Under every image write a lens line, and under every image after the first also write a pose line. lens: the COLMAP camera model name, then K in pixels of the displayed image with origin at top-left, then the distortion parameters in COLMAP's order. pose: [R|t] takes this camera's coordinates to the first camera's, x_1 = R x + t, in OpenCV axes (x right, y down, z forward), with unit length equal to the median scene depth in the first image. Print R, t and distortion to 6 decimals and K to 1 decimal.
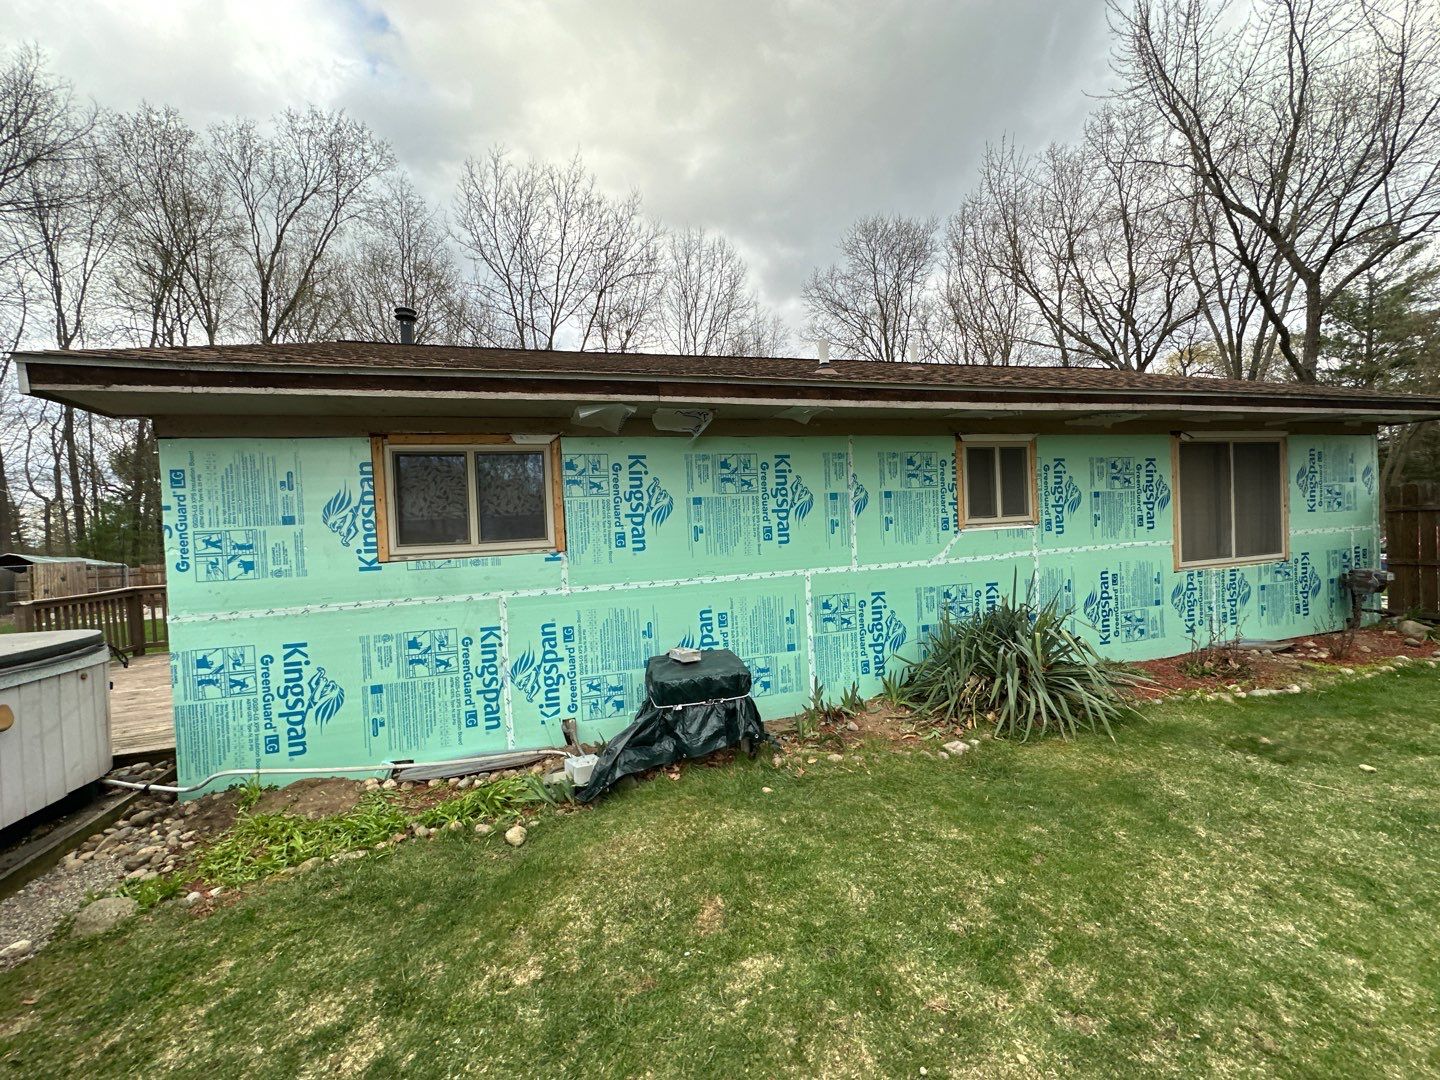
lens RADIAL K [[571.6, 0, 727.0], [0, 571.6, 532.1], [0, 0, 1]] dist [-0.004362, 0.000799]
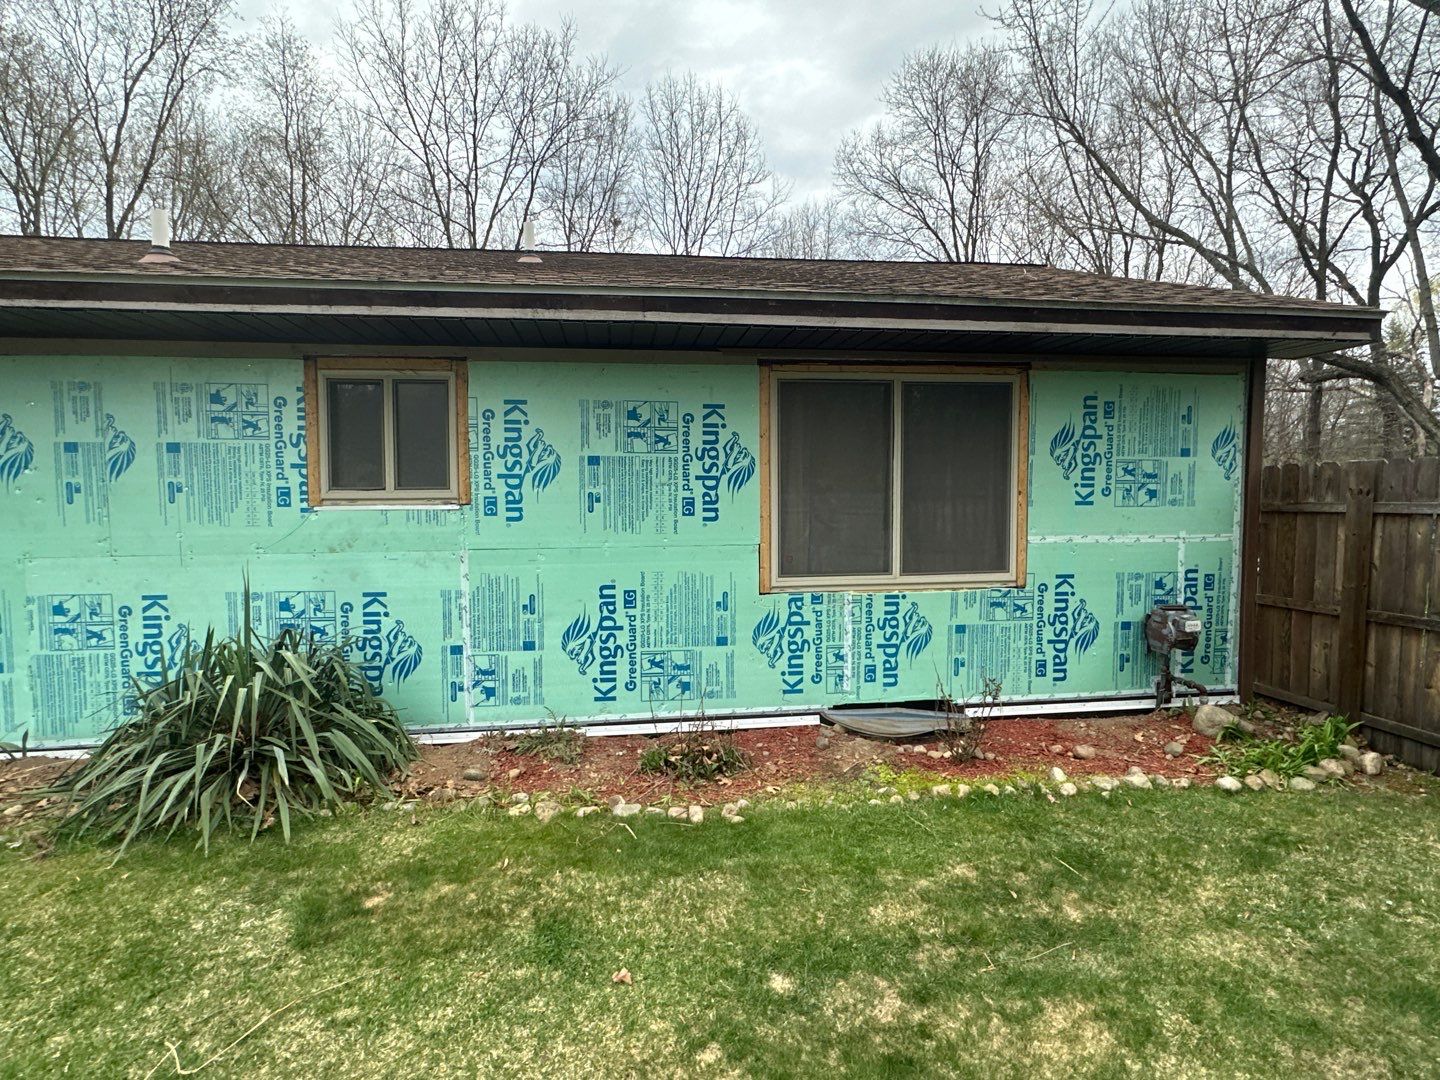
lens RADIAL K [[742.1, 0, 743.2], [0, 742.1, 546.1], [0, 0, 1]] dist [-0.001099, -0.000739]
pose [[0.986969, 0.055444, -0.151060, 0.834006], [-0.044896, 0.996367, 0.072369, -0.035296], [0.154523, -0.064644, 0.985872, 0.203085]]
